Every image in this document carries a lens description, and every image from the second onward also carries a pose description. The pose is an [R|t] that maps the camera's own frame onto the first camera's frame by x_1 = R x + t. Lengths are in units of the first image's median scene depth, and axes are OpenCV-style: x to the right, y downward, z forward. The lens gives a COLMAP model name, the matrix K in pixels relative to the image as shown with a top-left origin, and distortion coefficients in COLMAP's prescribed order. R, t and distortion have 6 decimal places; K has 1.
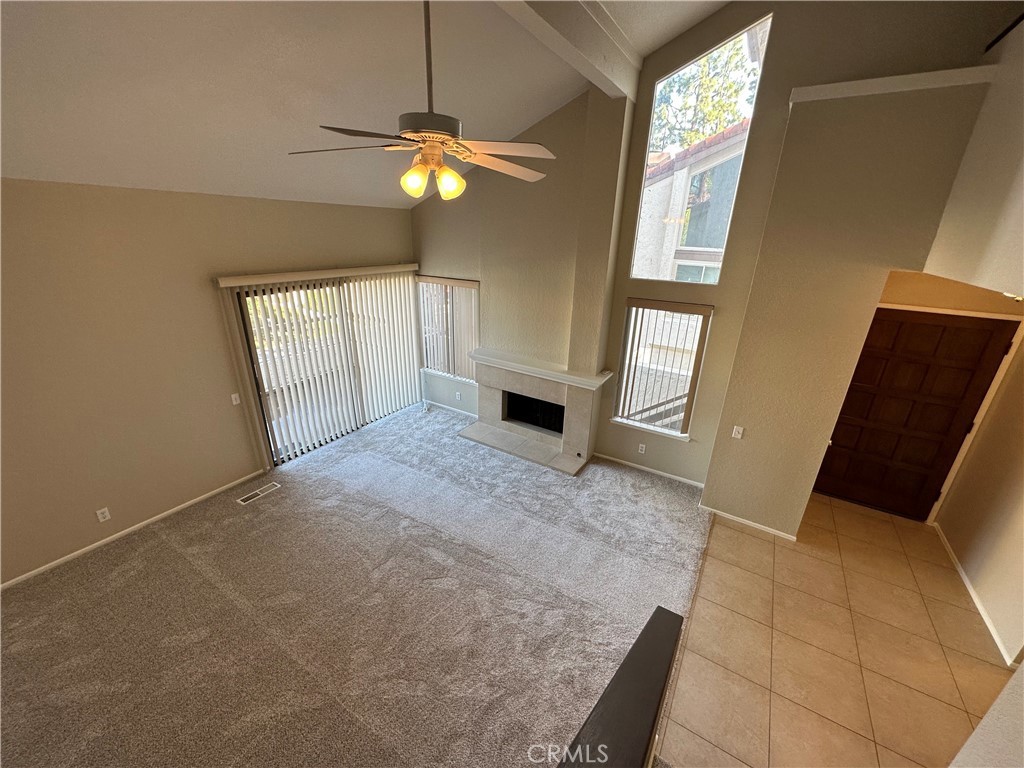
lens RADIAL K [[407.6, 0, 512.4], [0, 407.6, 384.1], [0, 0, 1]] dist [-0.003956, 0.000638]
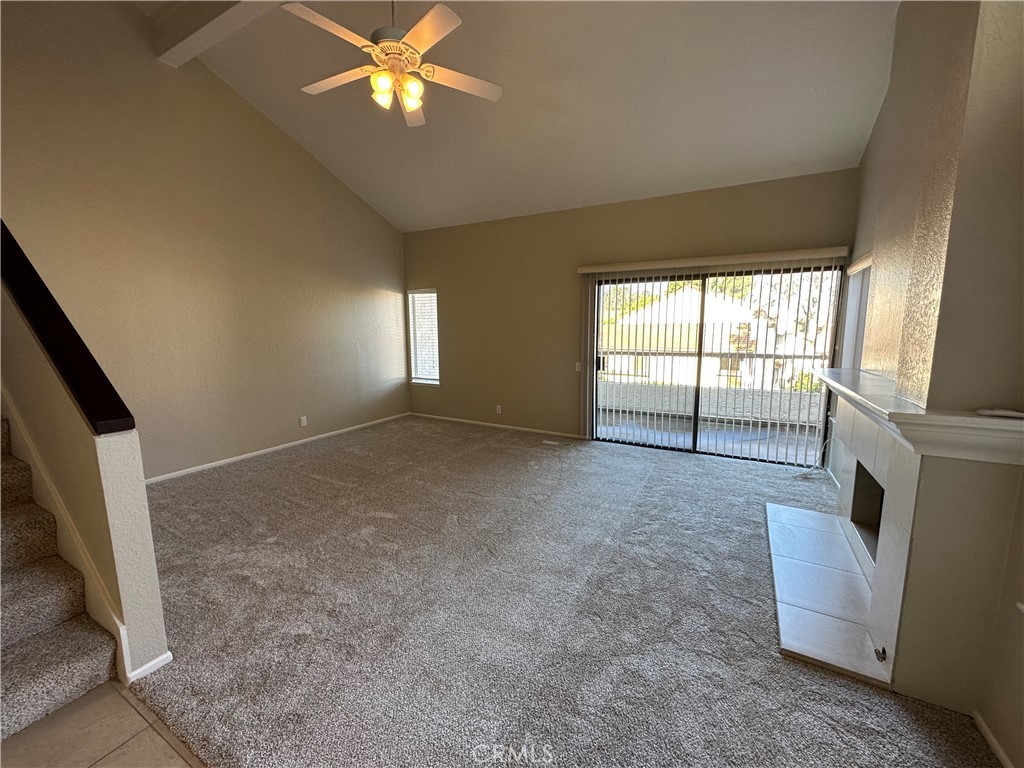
lens RADIAL K [[407.6, 0, 512.4], [0, 407.6, 384.1], [0, 0, 1]] dist [-0.003956, 0.000638]
pose [[0.051382, 0.103512, -0.993300, 0.514367], [-0.354944, 0.931568, 0.078719, 0.056349], [0.933475, 0.348521, 0.084606, 0.685192]]
